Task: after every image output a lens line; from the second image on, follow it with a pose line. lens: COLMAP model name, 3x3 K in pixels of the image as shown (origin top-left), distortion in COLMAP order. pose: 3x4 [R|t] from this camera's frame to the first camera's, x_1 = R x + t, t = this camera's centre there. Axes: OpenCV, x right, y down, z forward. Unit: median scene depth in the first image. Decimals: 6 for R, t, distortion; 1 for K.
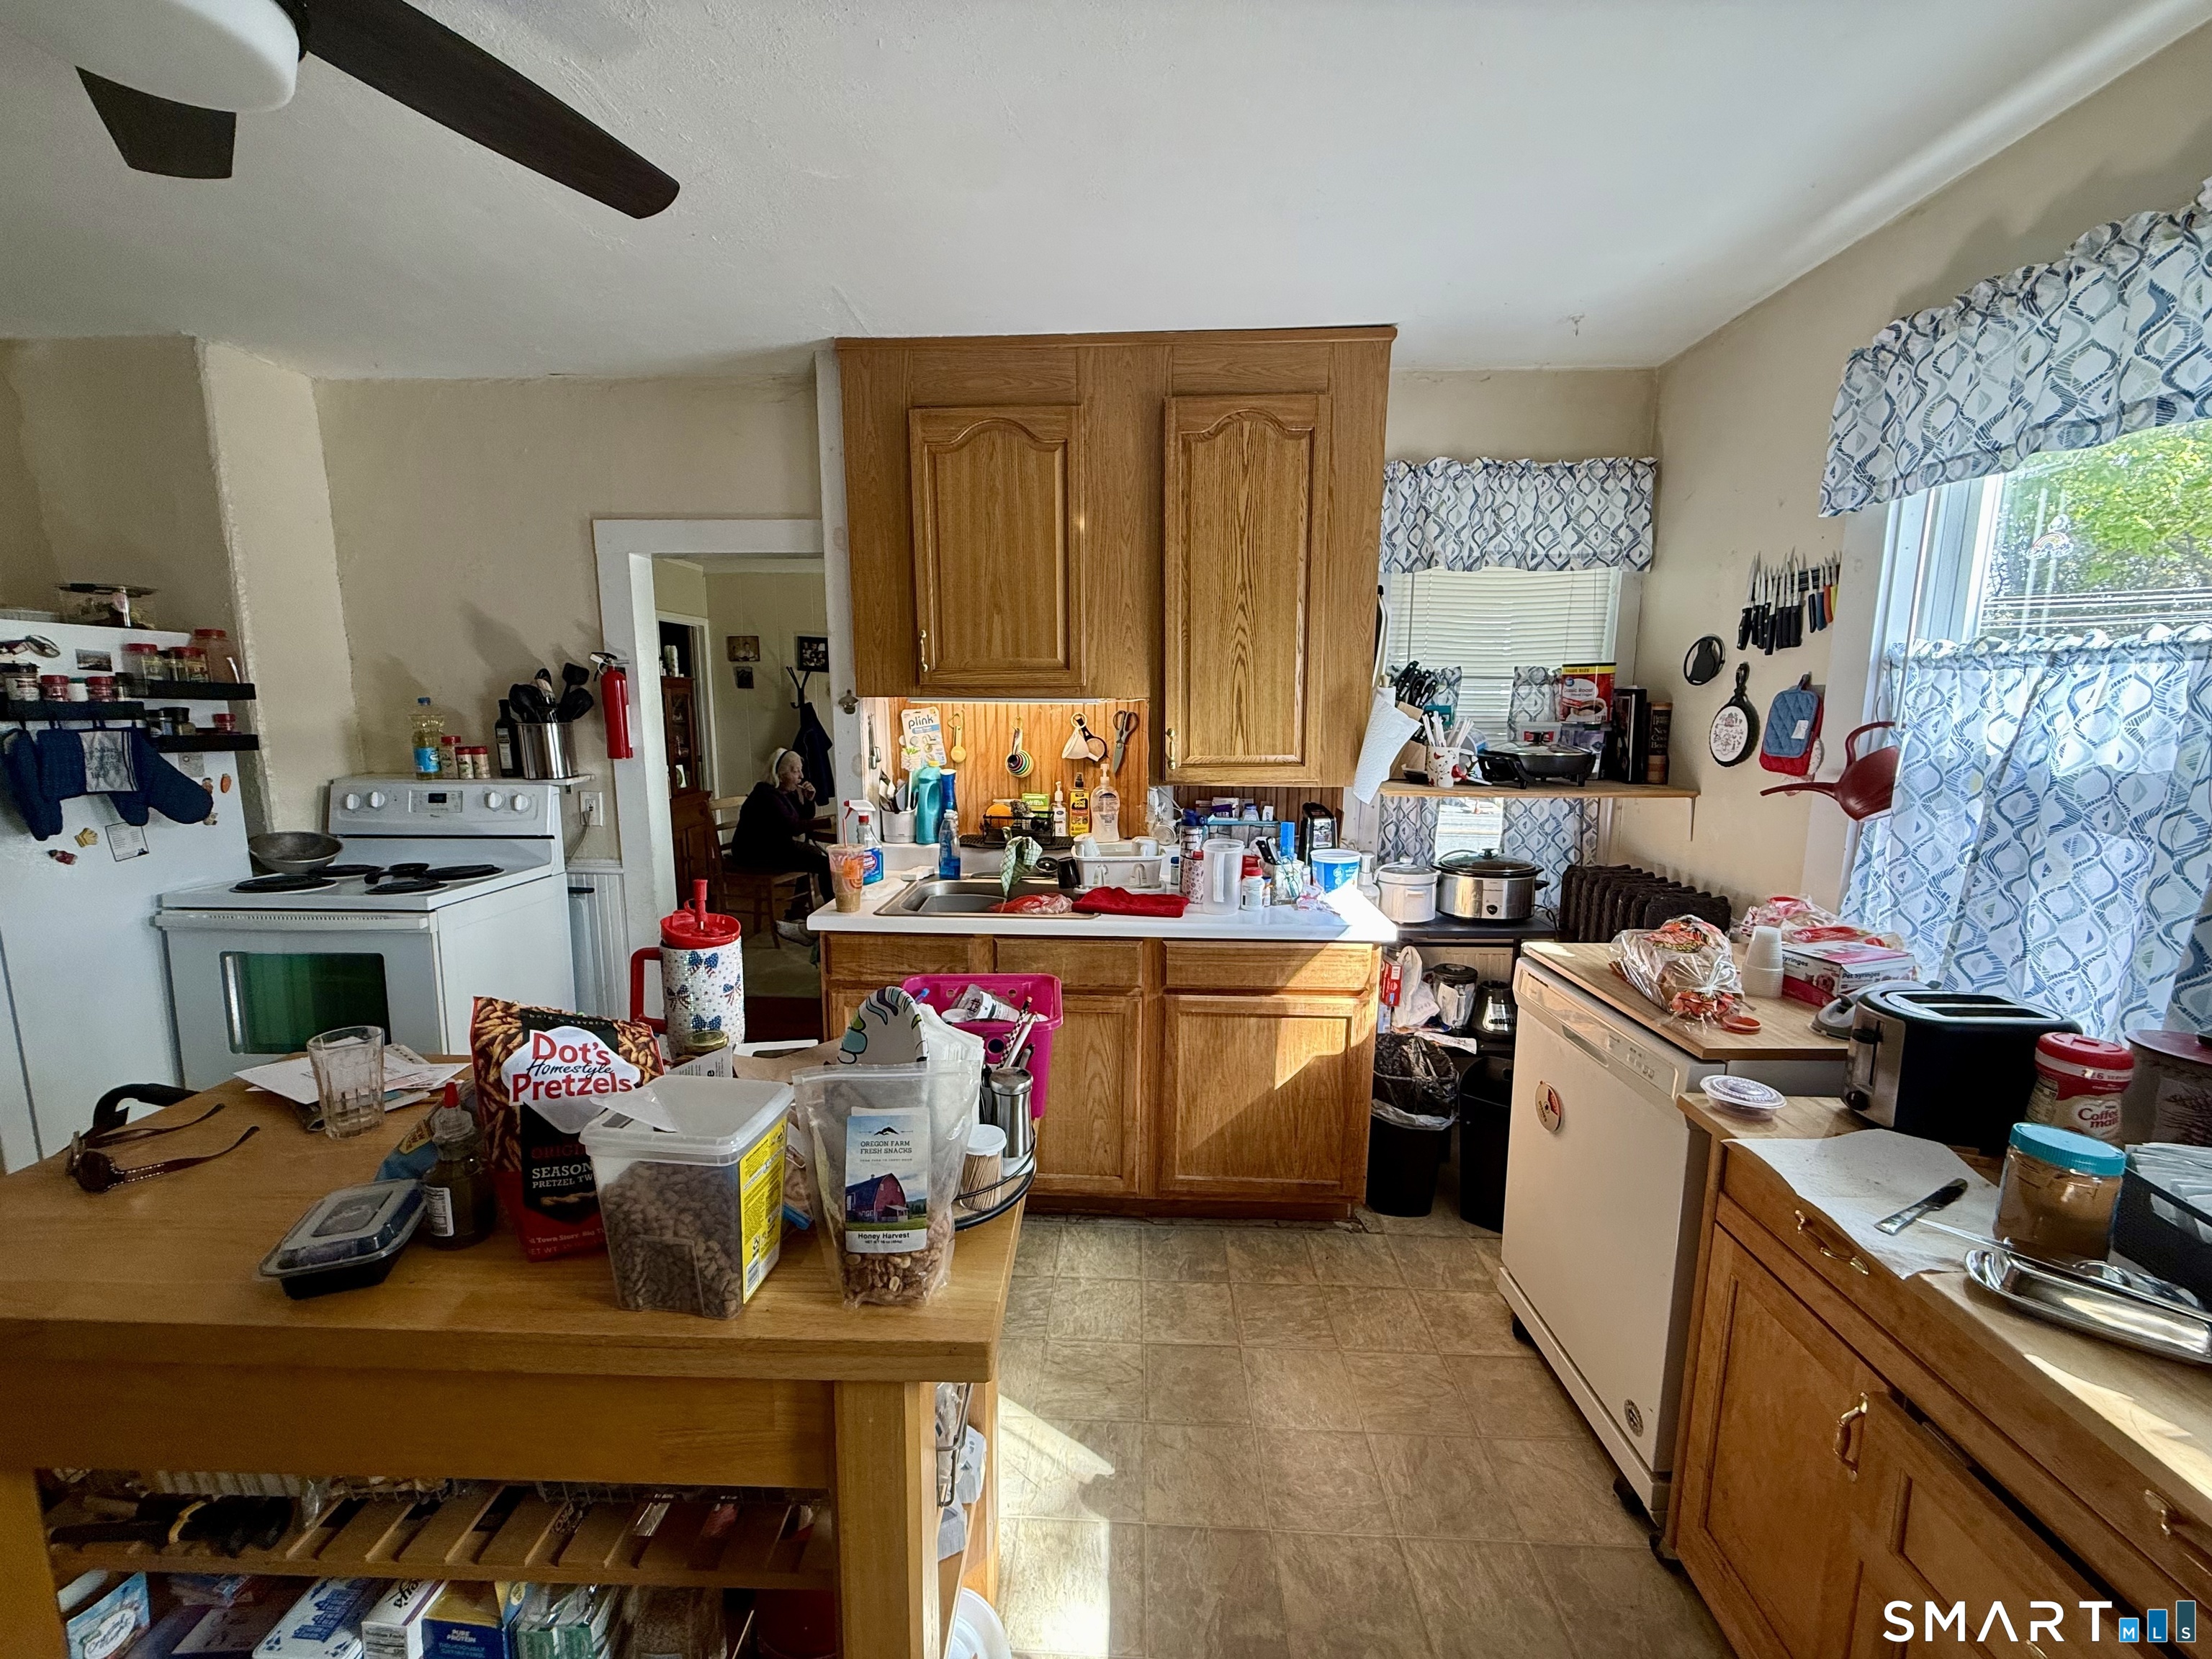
lens RADIAL K [[885.3, 0, 1106.0], [0, 885.3, 829.5], [0, 0, 1]] dist [0.002254, -0.000033]
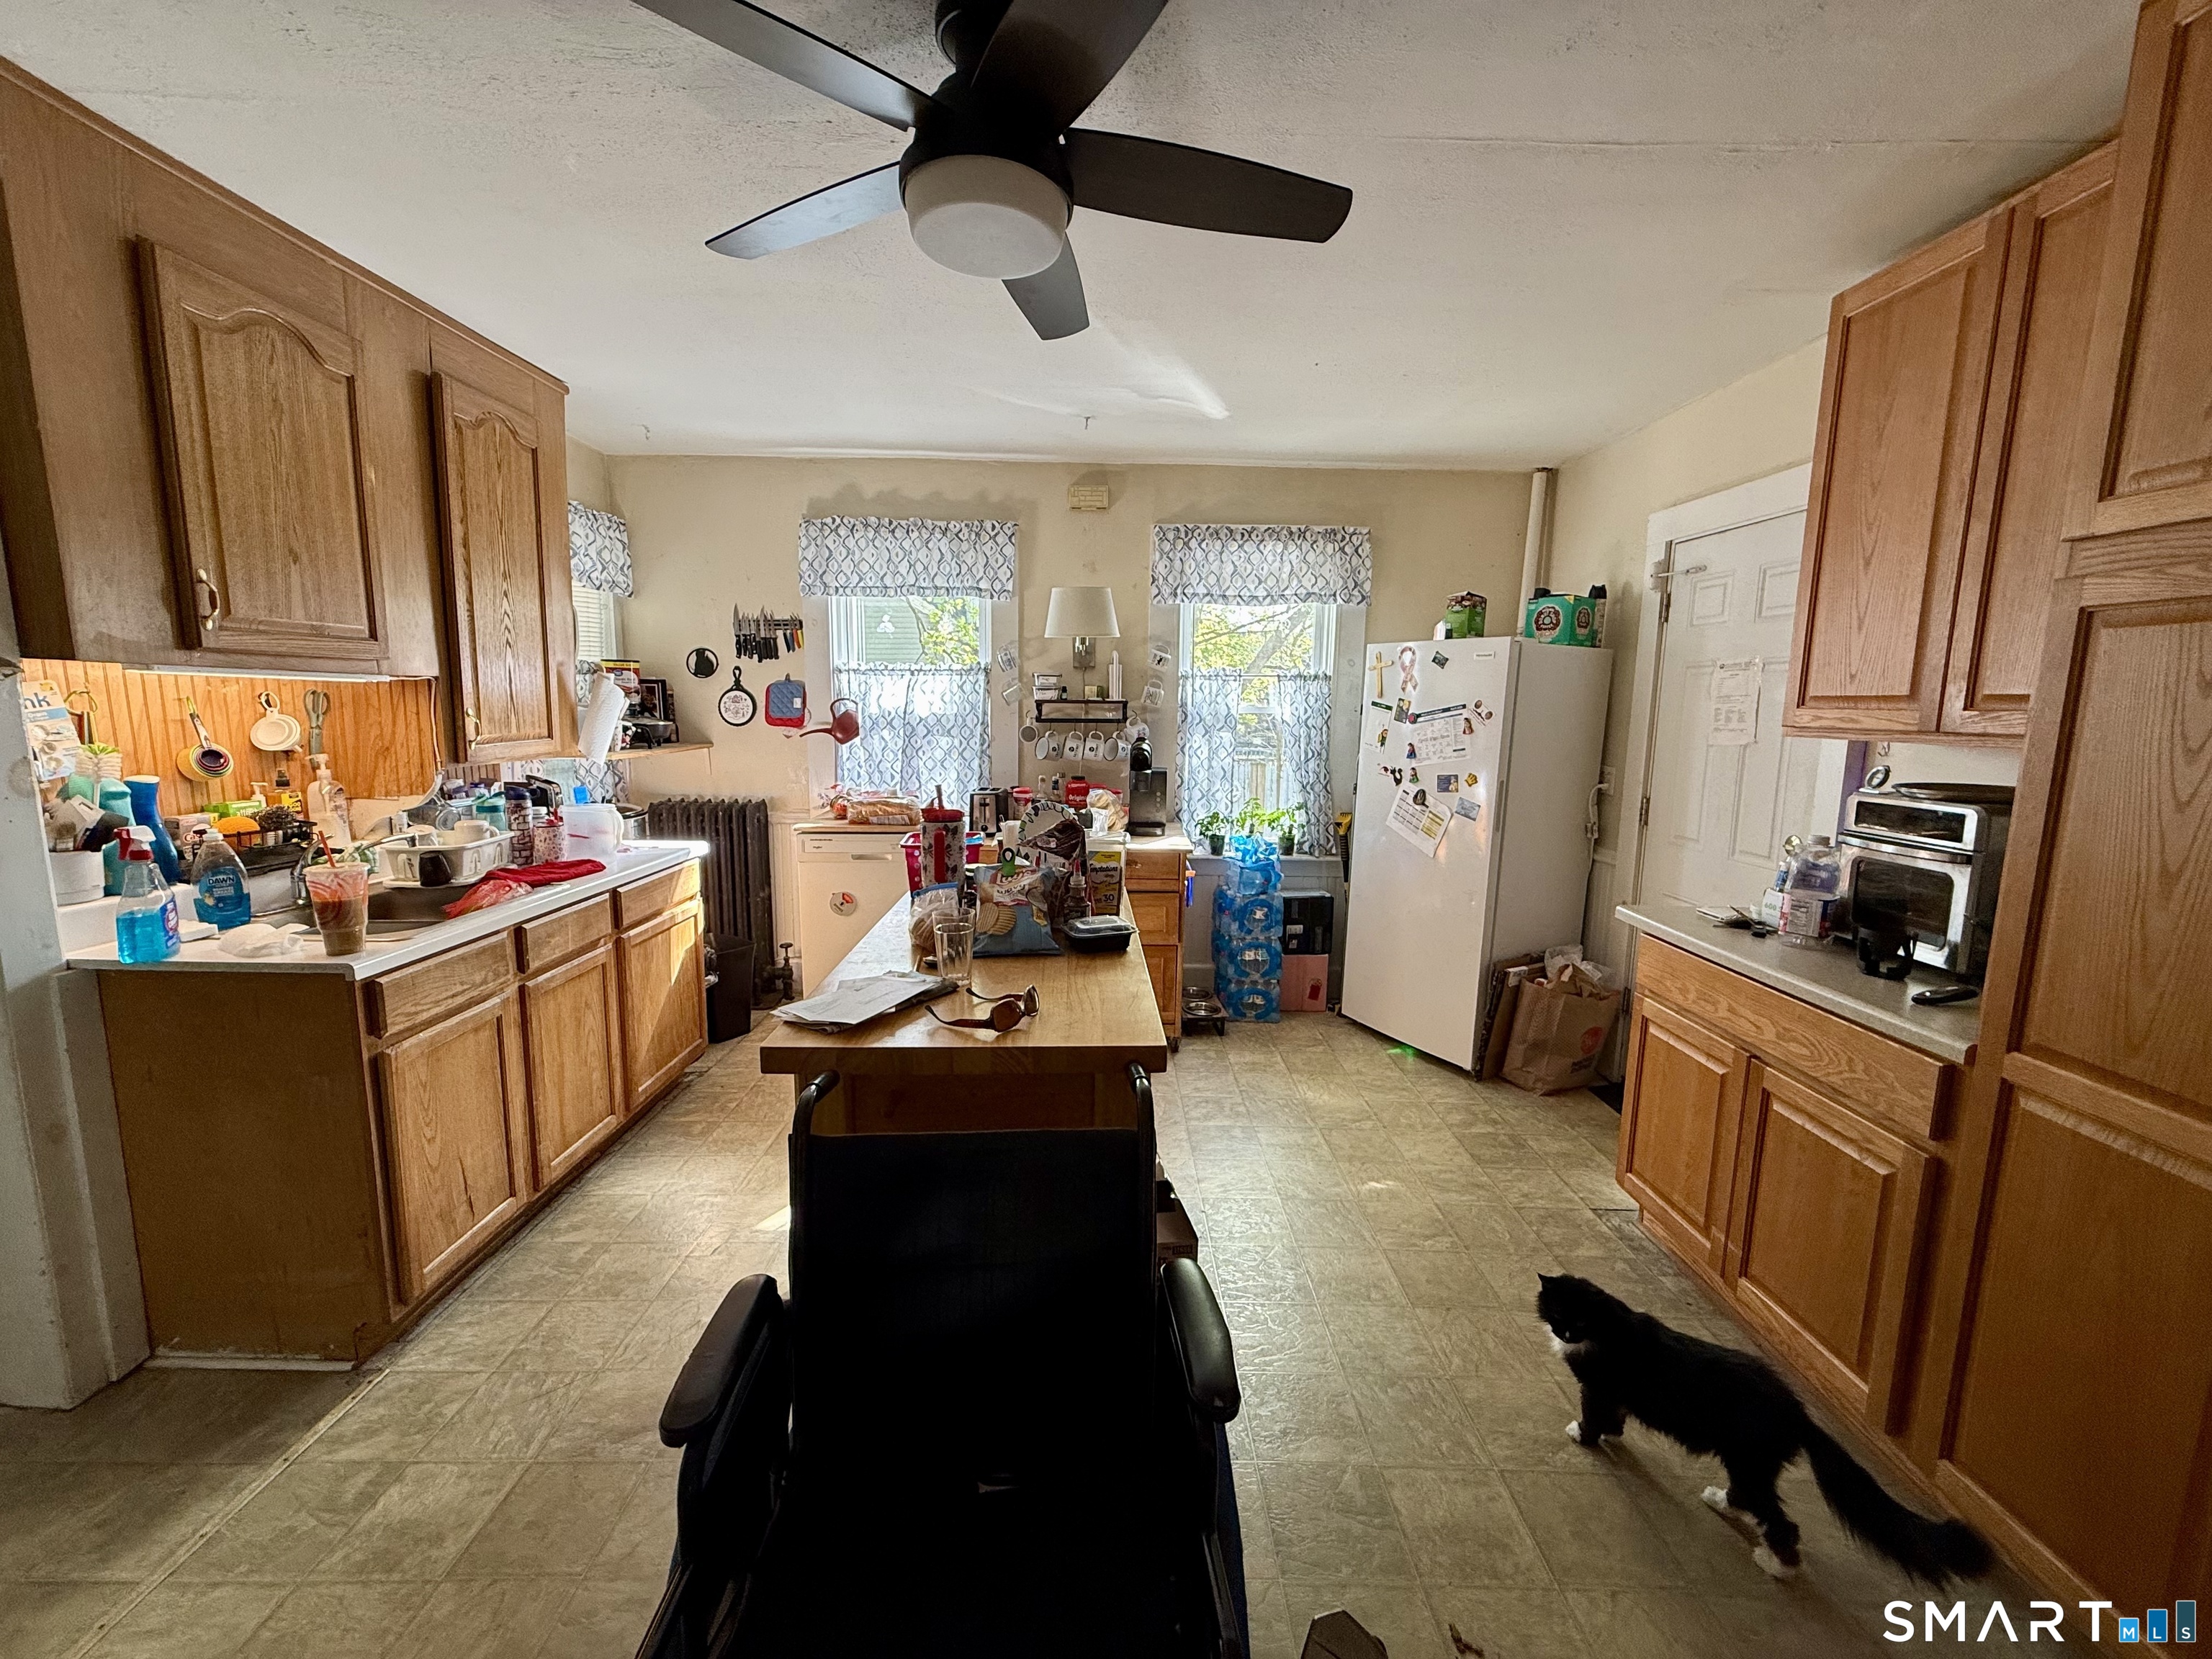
lens RADIAL K [[885.3, 0, 1106.0], [0, 885.3, 829.5], [0, 0, 1]] dist [0.002254, -0.000033]
pose [[-0.055143, -0.143780, 0.988072, -1.052704], [0.139823, 0.978715, 0.150222, -0.033093], [-0.988640, 0.146439, -0.033866, 0.379659]]
